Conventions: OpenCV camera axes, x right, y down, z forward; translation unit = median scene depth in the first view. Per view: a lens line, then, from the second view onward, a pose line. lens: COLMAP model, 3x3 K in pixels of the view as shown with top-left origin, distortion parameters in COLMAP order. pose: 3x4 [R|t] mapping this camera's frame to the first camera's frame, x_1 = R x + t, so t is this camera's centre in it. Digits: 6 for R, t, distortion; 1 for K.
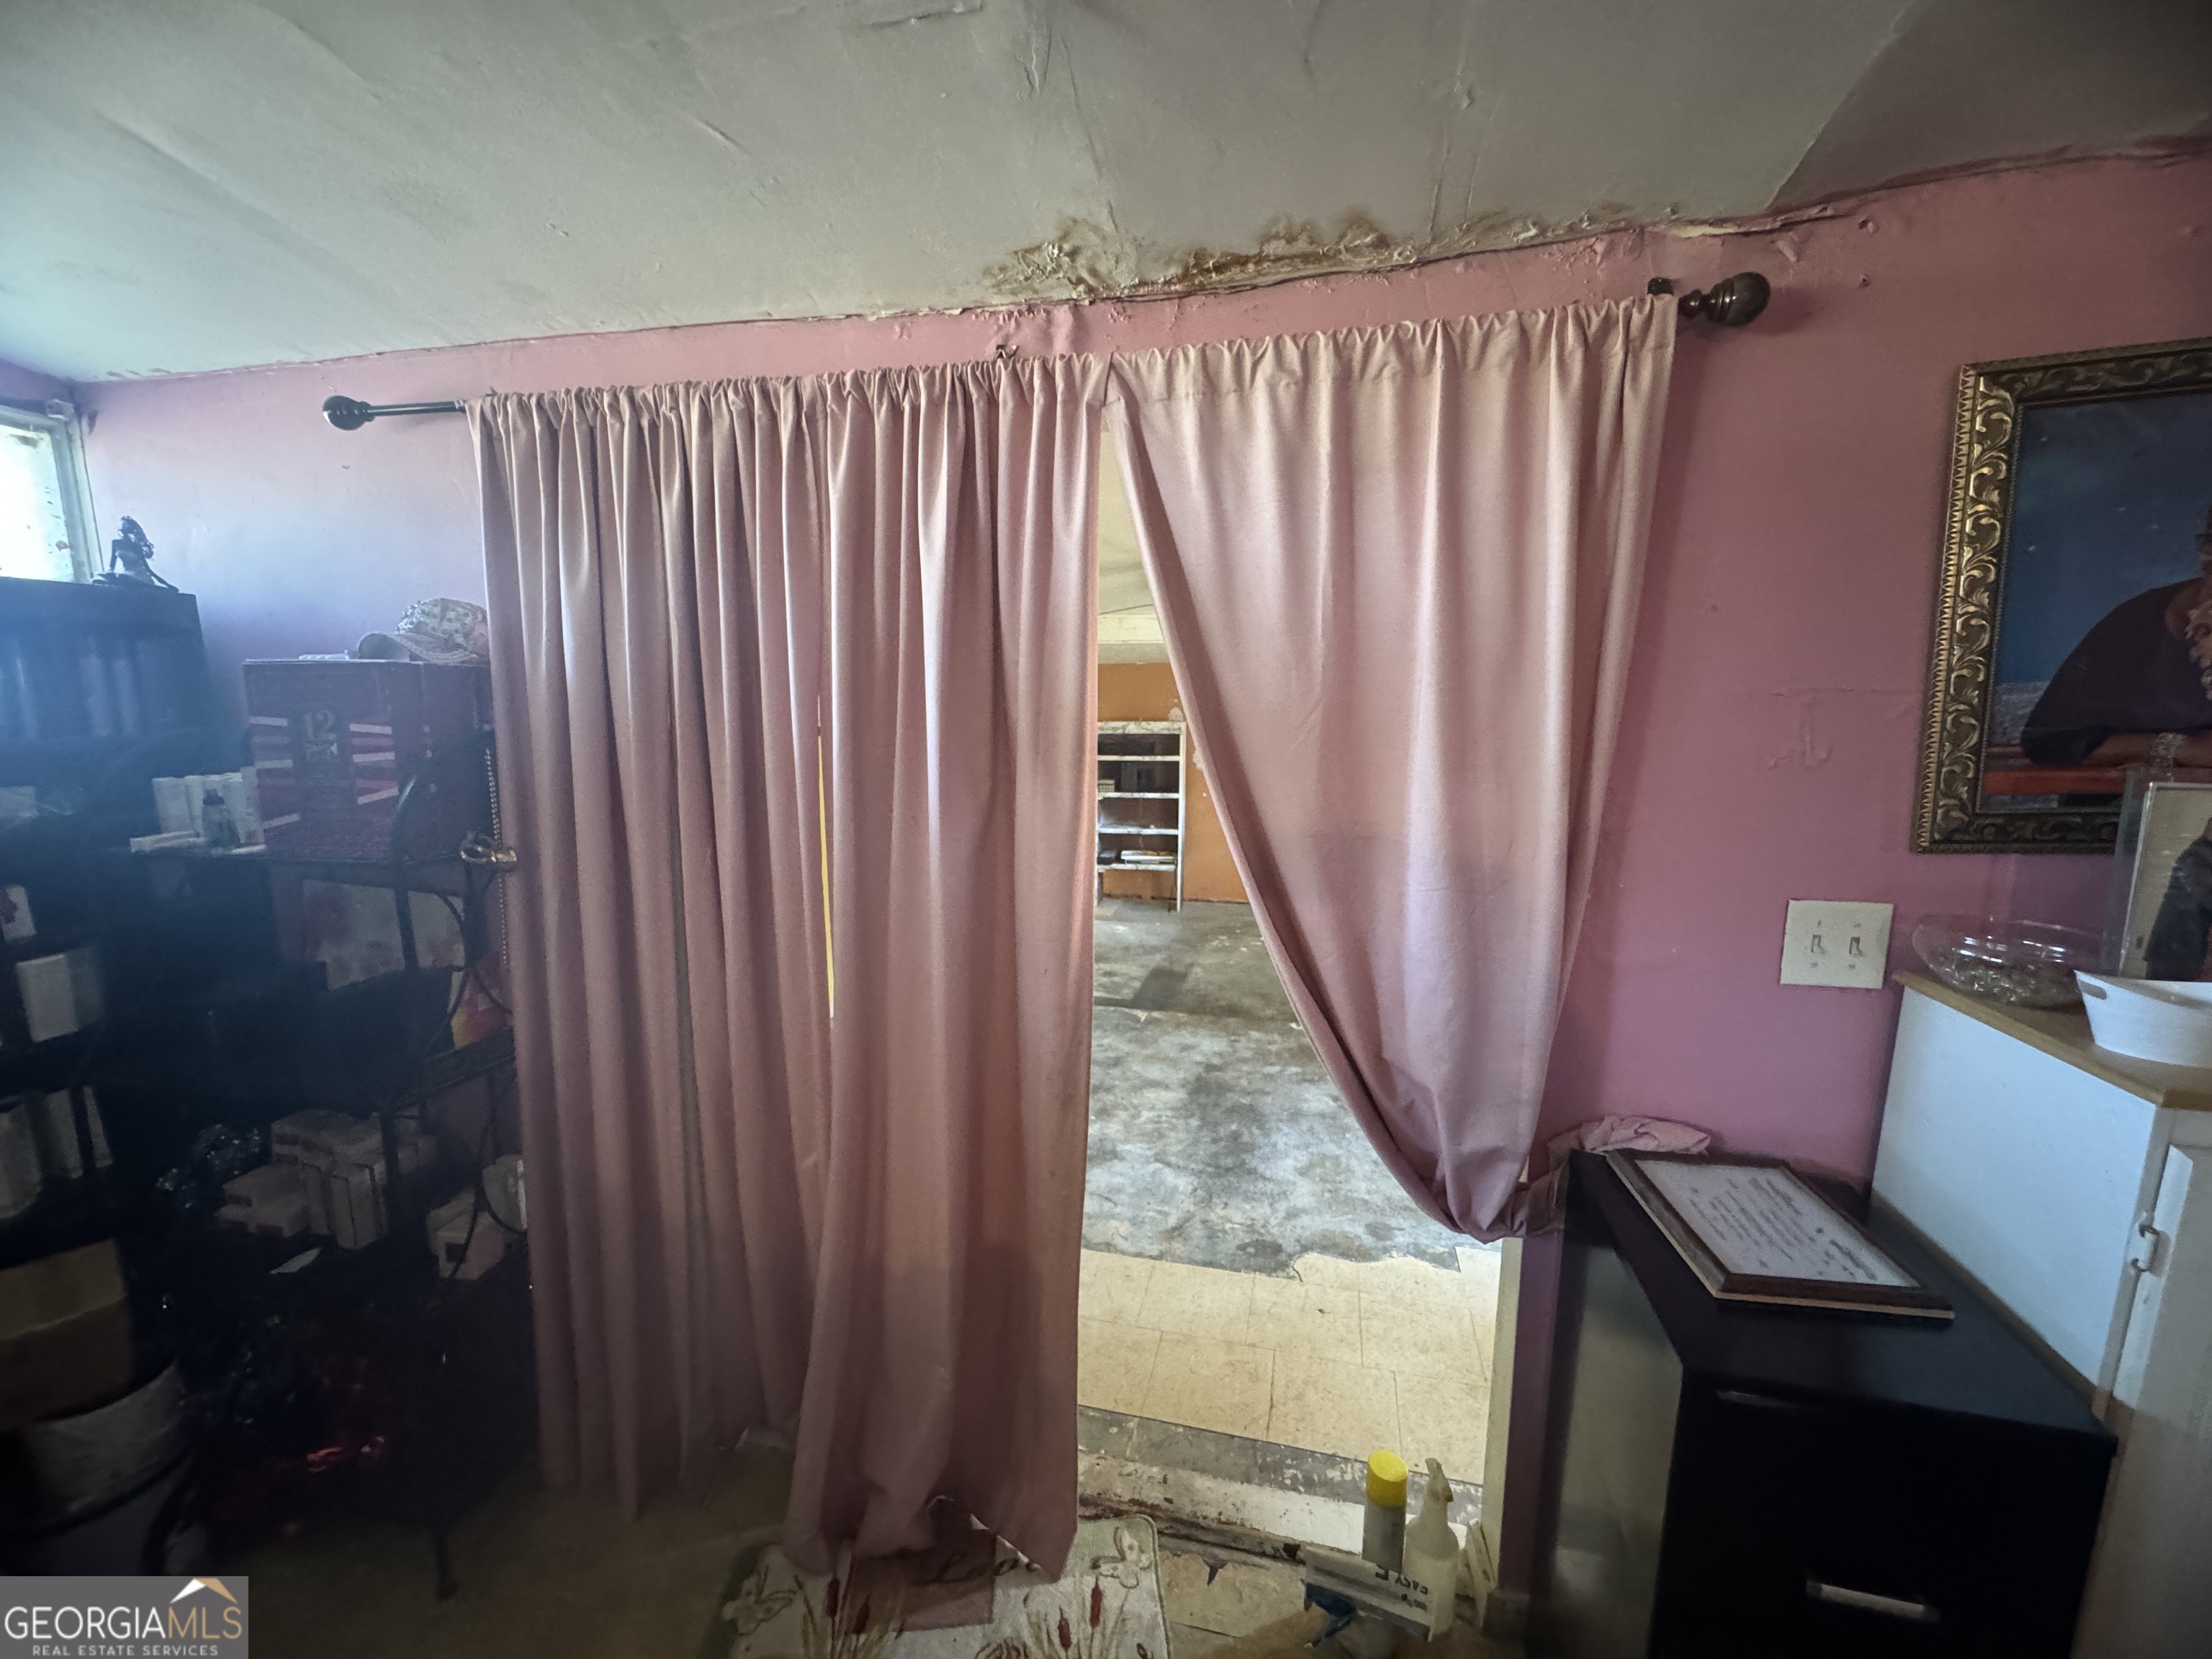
lens RADIAL K [[893.9, 0, 1104.6], [0, 893.9, 837.8], [0, 0, 1]] dist [0.003074, -0.000092]
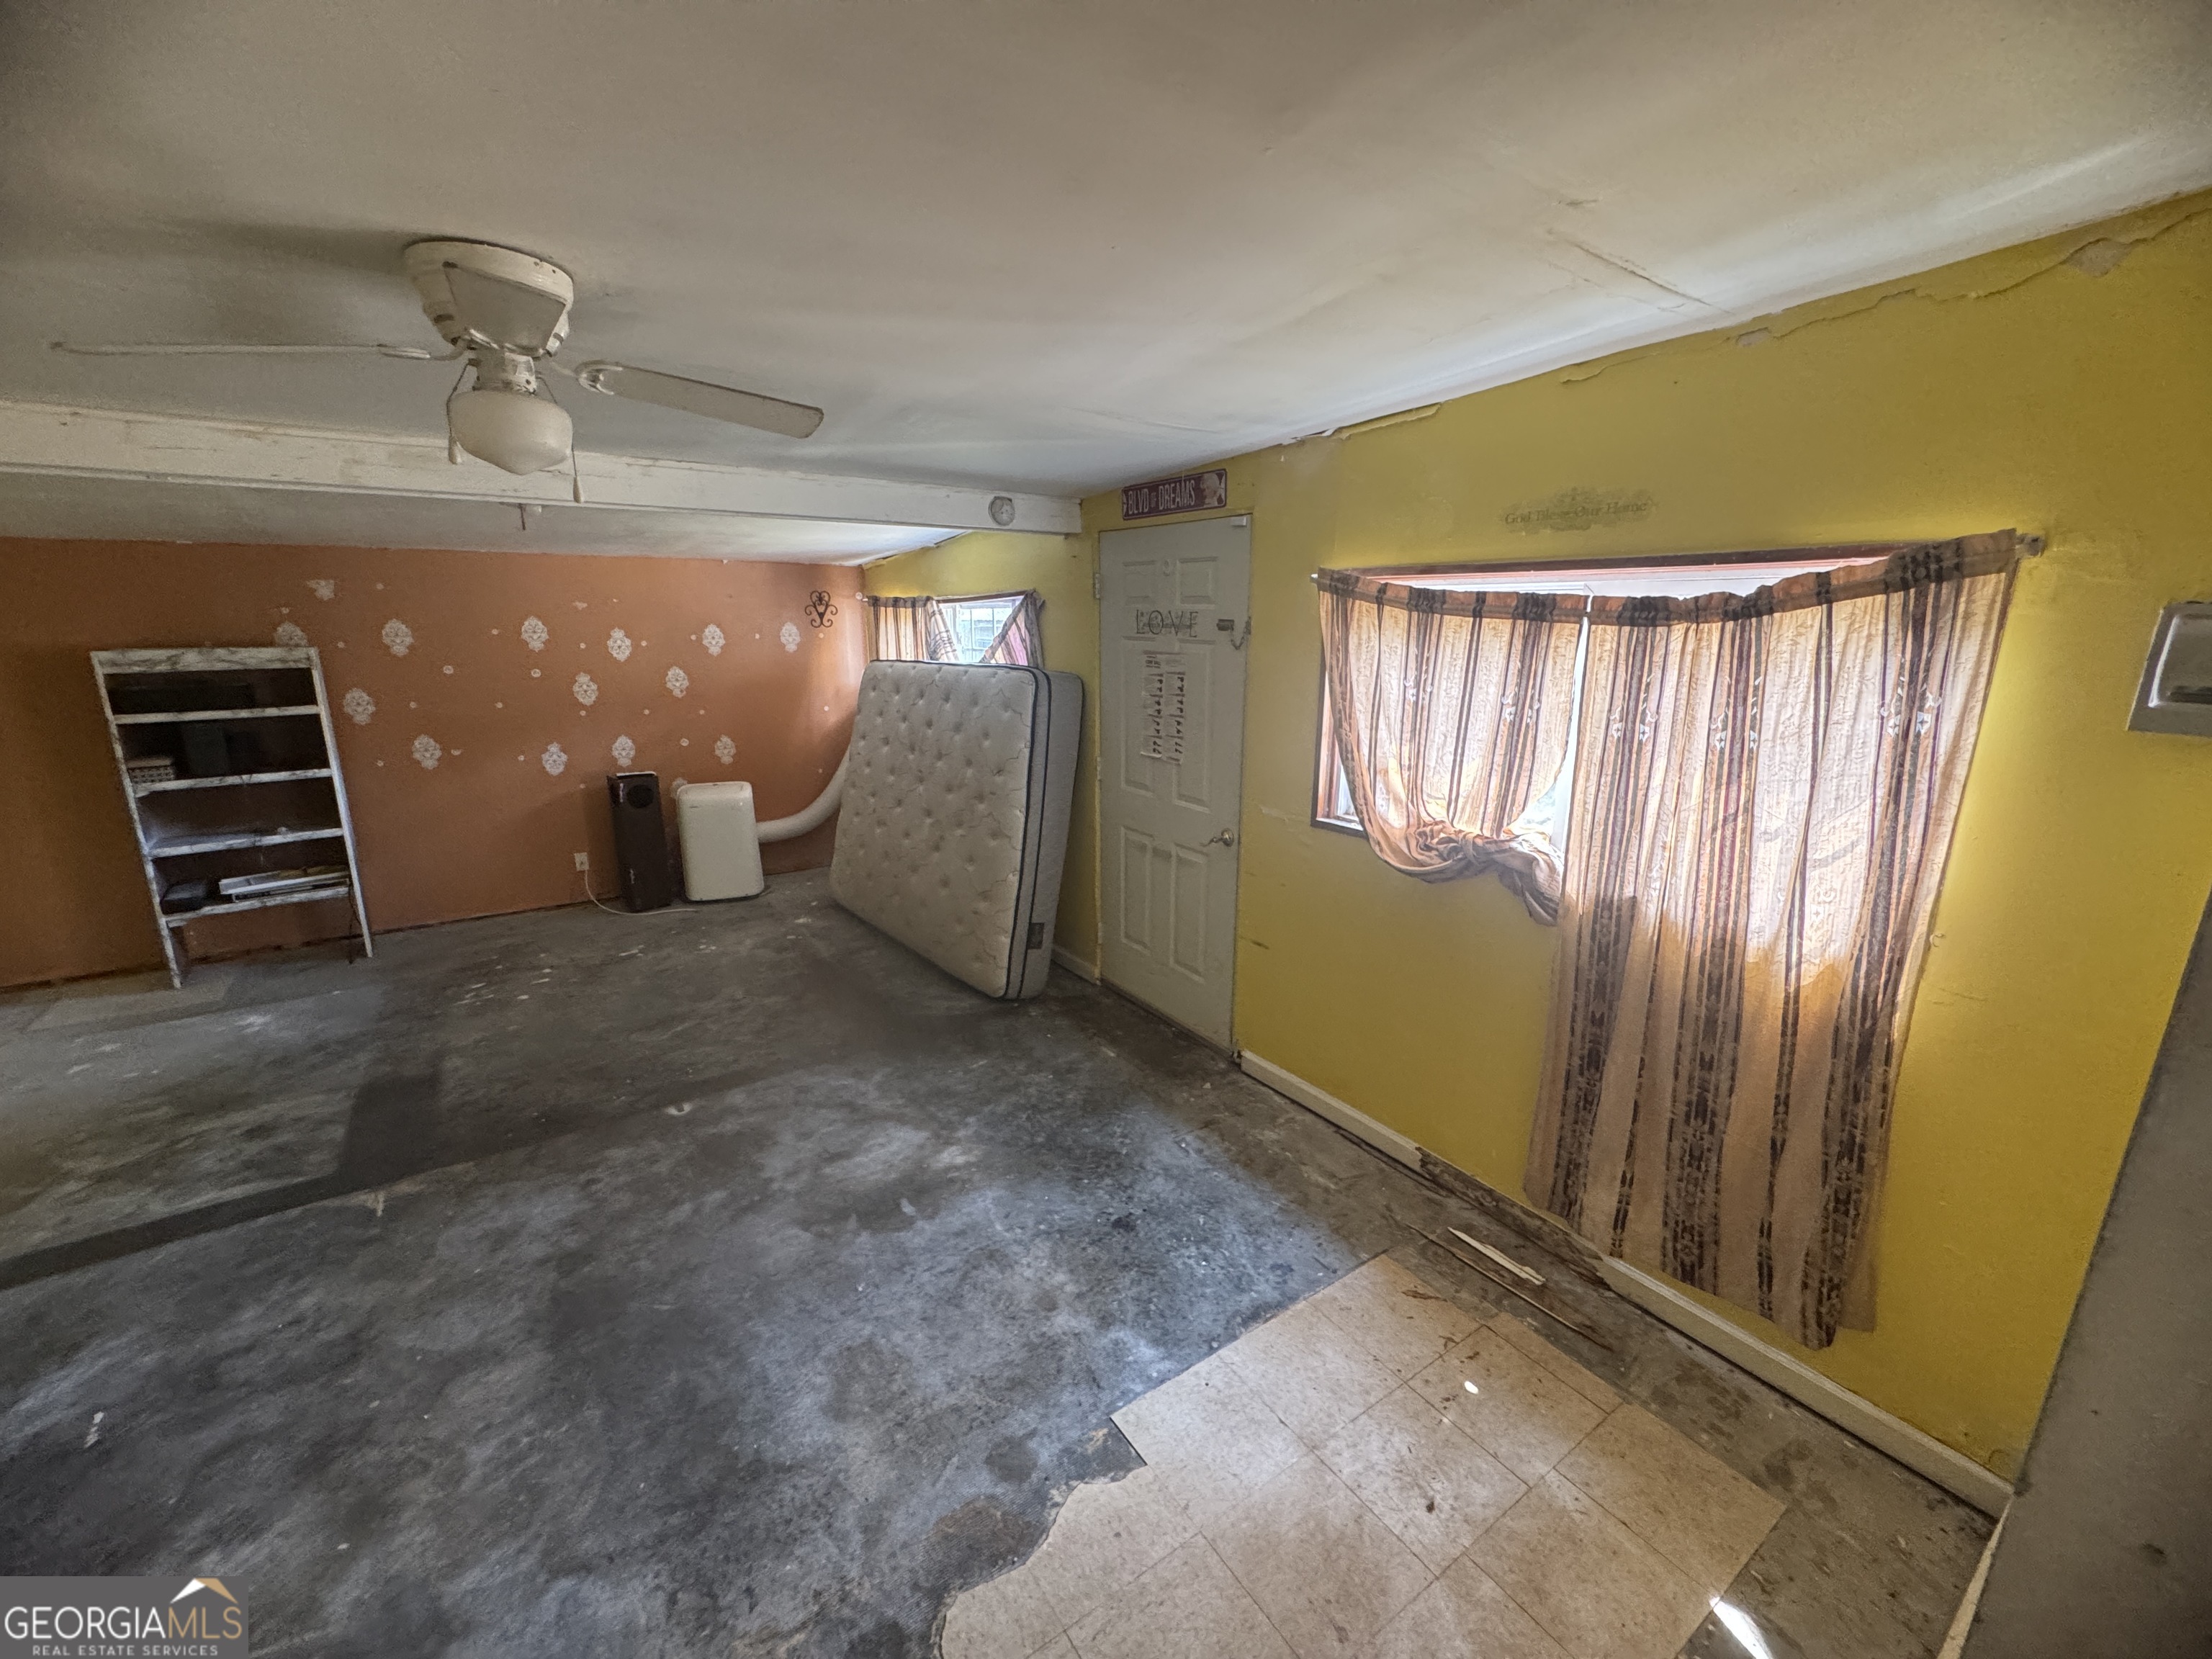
lens RADIAL K [[893.9, 0, 1093.0], [0, 893.9, 825.6], [0, 0, 1]] dist [0.003074, -0.000092]
pose [[0.672197, -0.172873, 0.719907, -0.016200], [0.115923, 0.984940, 0.128275, -0.042001], [-0.731240, -0.002772, 0.682114, 0.312664]]
